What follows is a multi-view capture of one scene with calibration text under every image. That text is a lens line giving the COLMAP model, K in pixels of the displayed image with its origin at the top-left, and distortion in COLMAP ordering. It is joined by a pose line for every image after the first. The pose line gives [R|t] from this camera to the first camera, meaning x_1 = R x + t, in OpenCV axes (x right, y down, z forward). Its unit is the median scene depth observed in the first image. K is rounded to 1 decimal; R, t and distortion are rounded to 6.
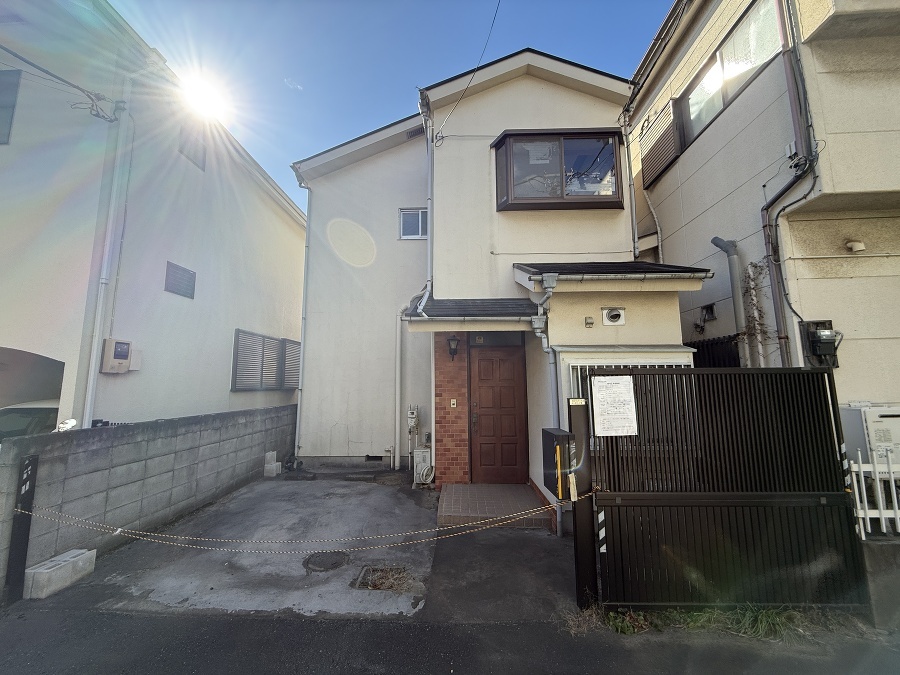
lens RADIAL K [[356.8, 0, 448.3], [0, 356.8, 337.3], [0, 0, 1]] dist [-0.000677, -0.000375]
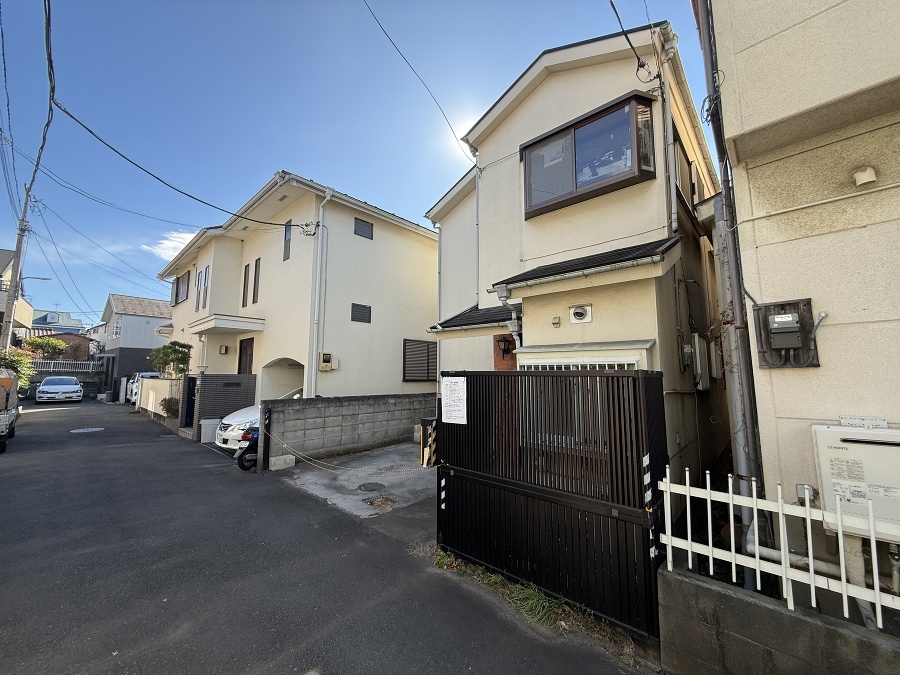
lens RADIAL K [[356.8, 0, 448.4], [0, 356.8, 337.2], [0, 0, 1]] dist [-0.000677, -0.000375]
pose [[0.760267, -0.059594, -0.646871, 0.898806], [0.075479, 0.997142, -0.003152, -0.021097], [0.645210, -0.046429, 0.762593, 0.015405]]
